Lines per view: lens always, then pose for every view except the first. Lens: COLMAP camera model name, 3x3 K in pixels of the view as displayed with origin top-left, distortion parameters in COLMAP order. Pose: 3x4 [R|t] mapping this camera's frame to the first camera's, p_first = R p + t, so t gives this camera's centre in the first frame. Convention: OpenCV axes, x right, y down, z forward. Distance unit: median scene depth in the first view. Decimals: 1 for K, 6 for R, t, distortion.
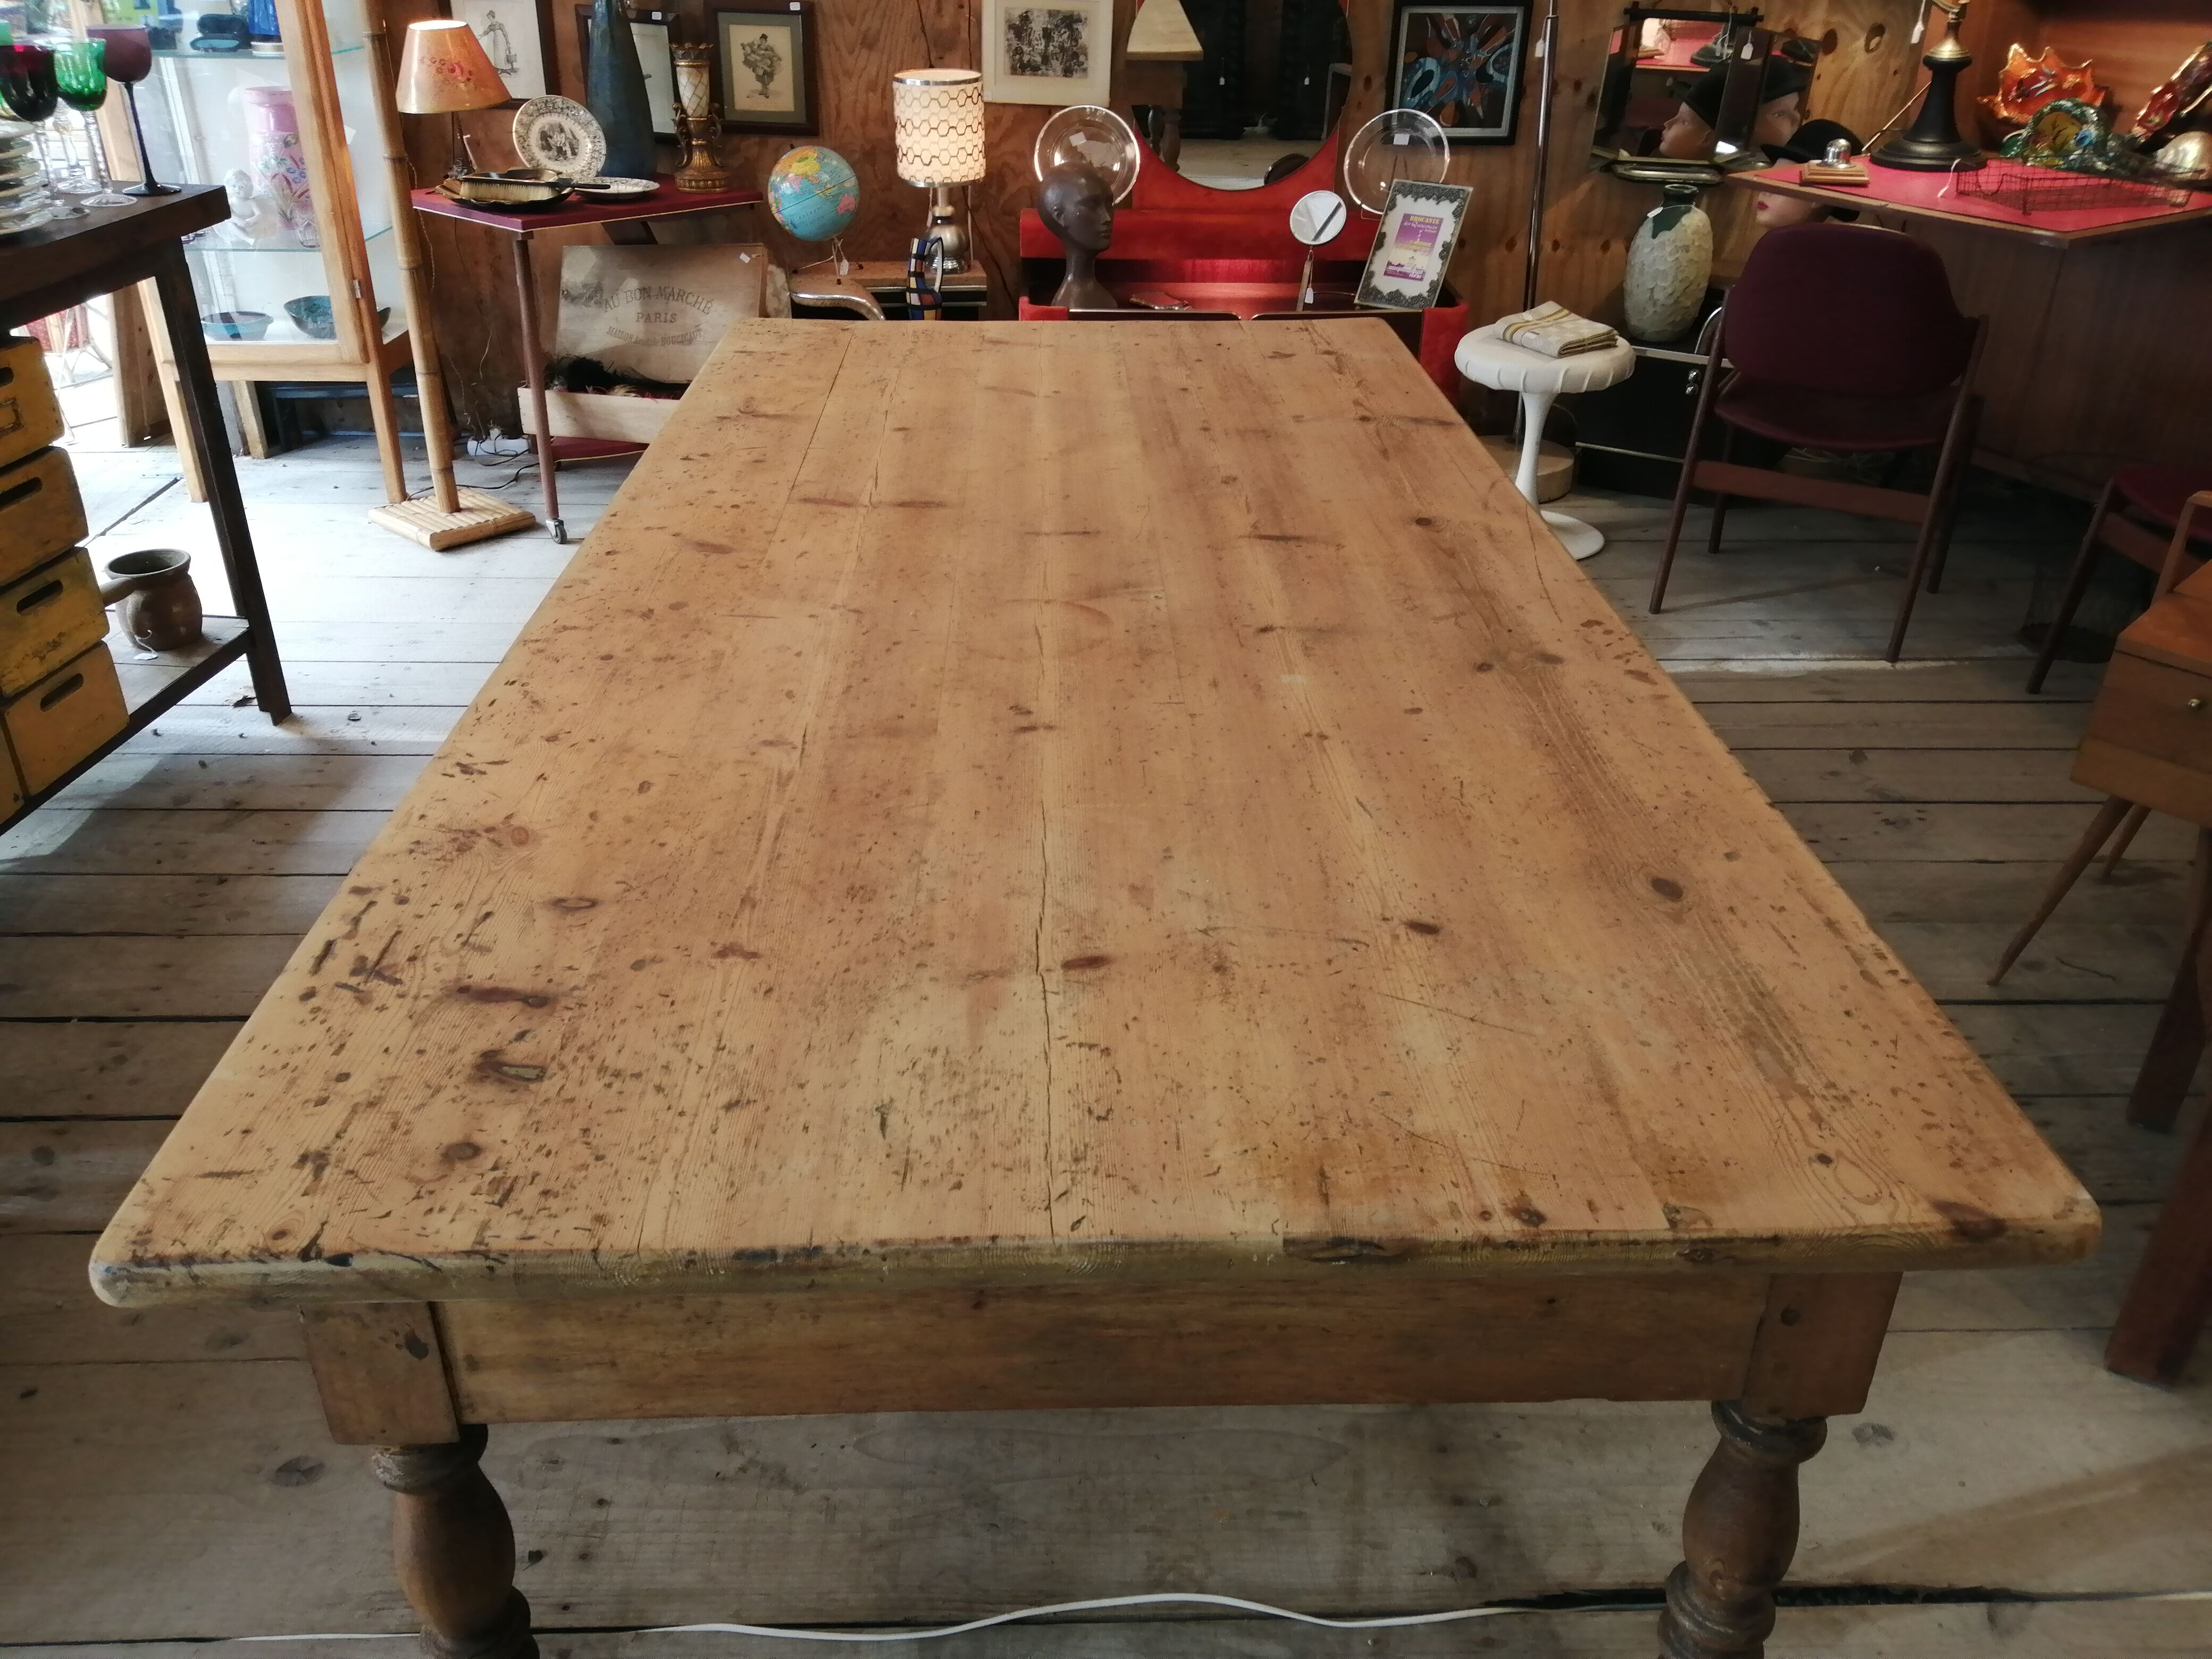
lens RADIAL K [[1734.9, 0, 1104.8], [0, 1734.9, 824.4], [0, 0, 1]] dist [0.080752, -0.123916]
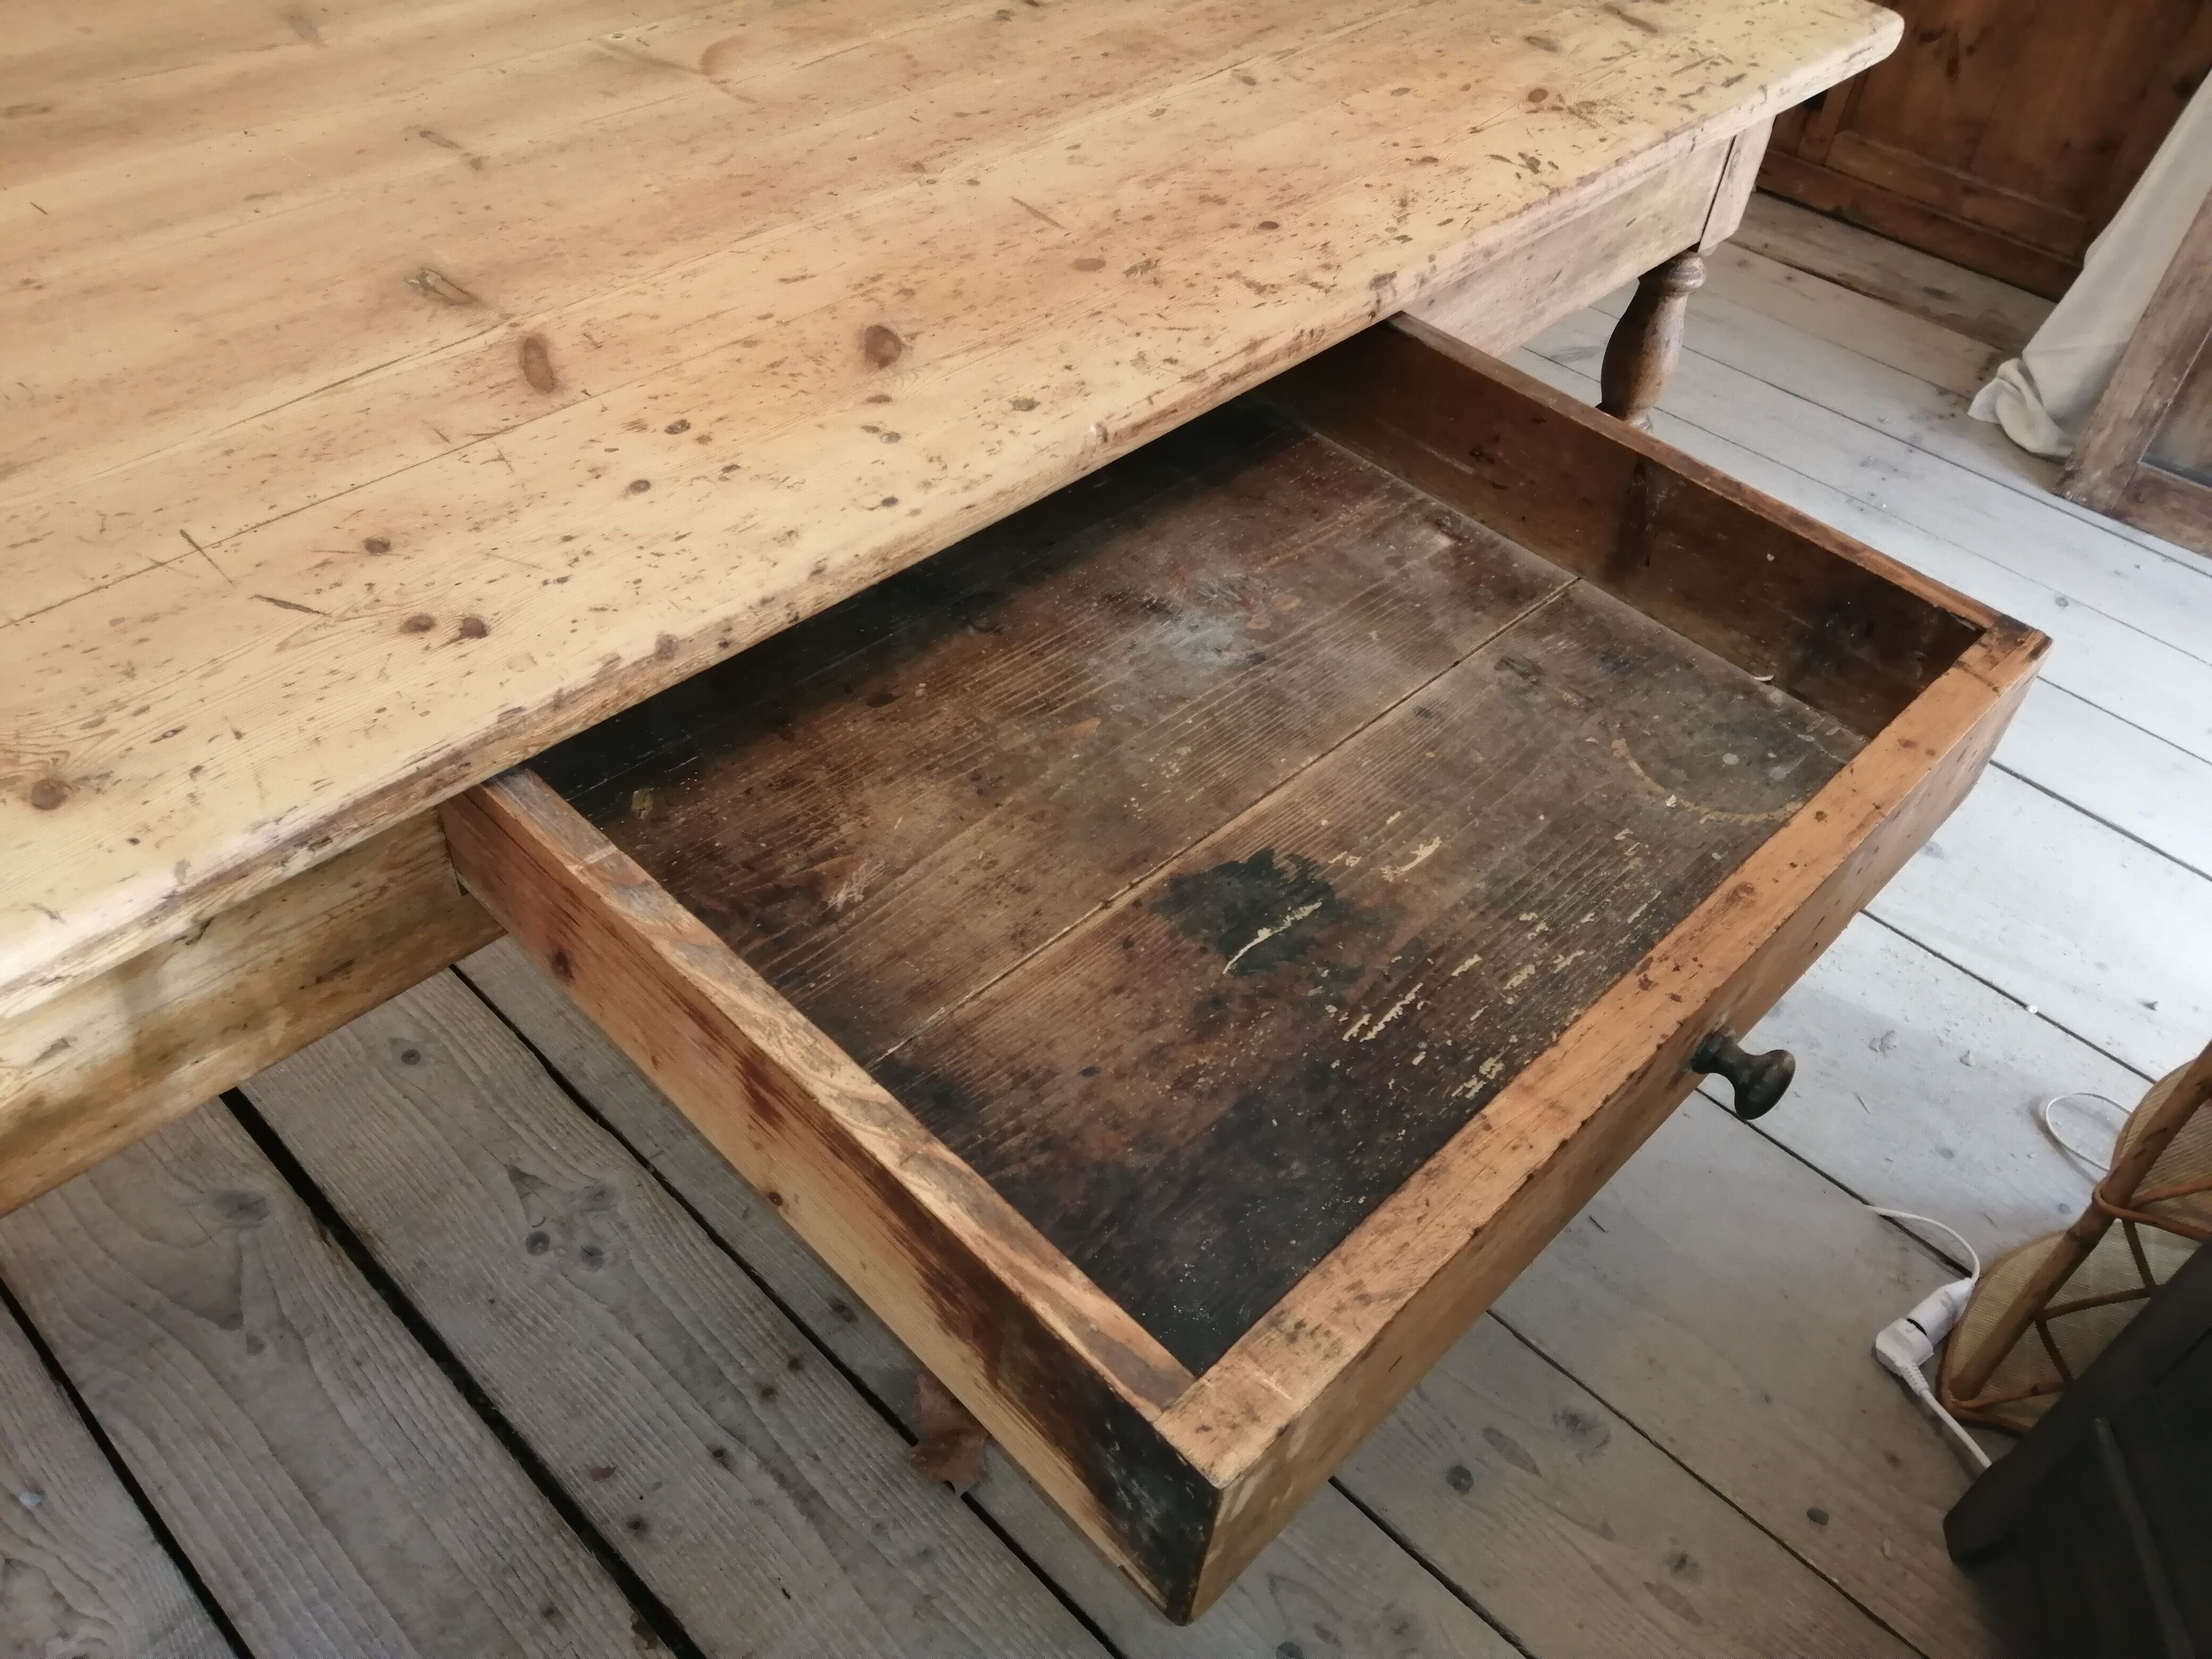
lens RADIAL K [[1734.9, 0, 1116.9], [0, 1734.9, 823.4], [0, 0, 1]] dist [0.080752, -0.123916]
pose [[-0.697627, -0.544244, 0.465957, -0.277028], [0.263360, 0.410032, 0.873221, -0.251459], [-0.666302, 0.731897, -0.142717, 0.510030]]
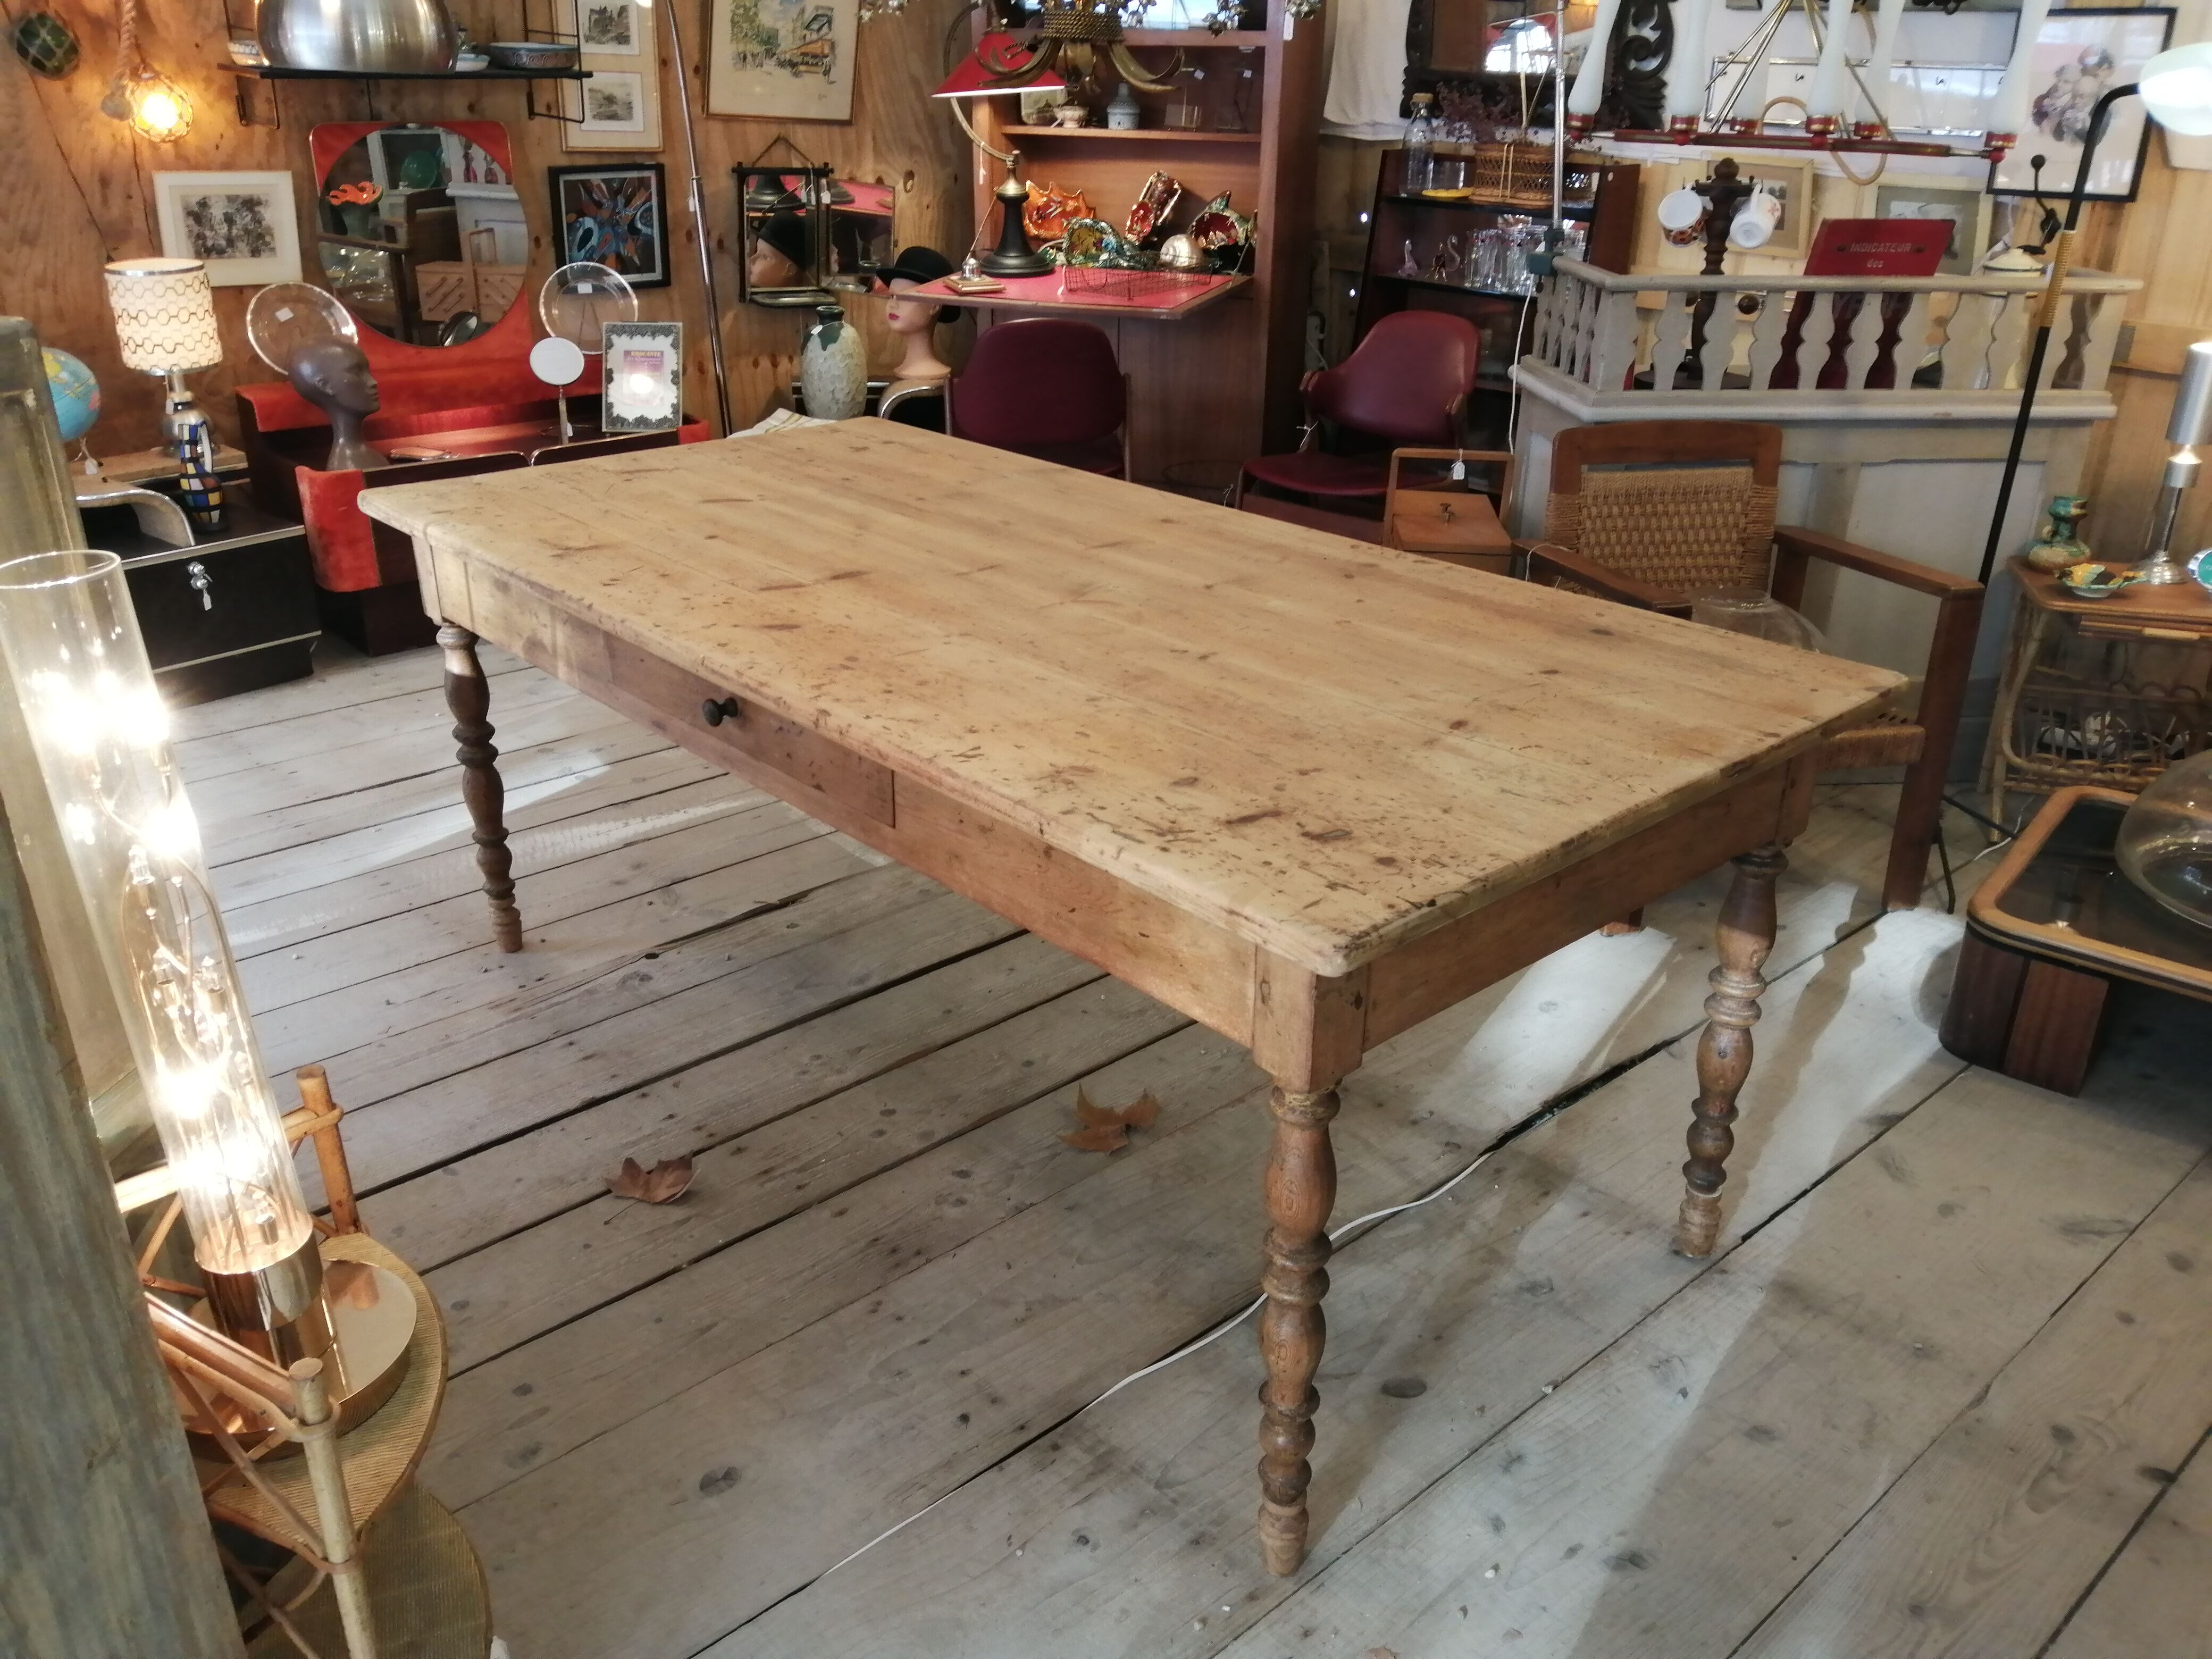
lens RADIAL K [[1734.9, 0, 1108.6], [0, 1734.9, 821.3], [0, 0, 1]] dist [0.080752, -0.123916]
pose [[0.766421, -0.264898, 0.585173, -0.363561], [0.305527, 0.951690, 0.030656, 0.003203], [-0.565024, 0.155291, 0.810329, -0.054589]]
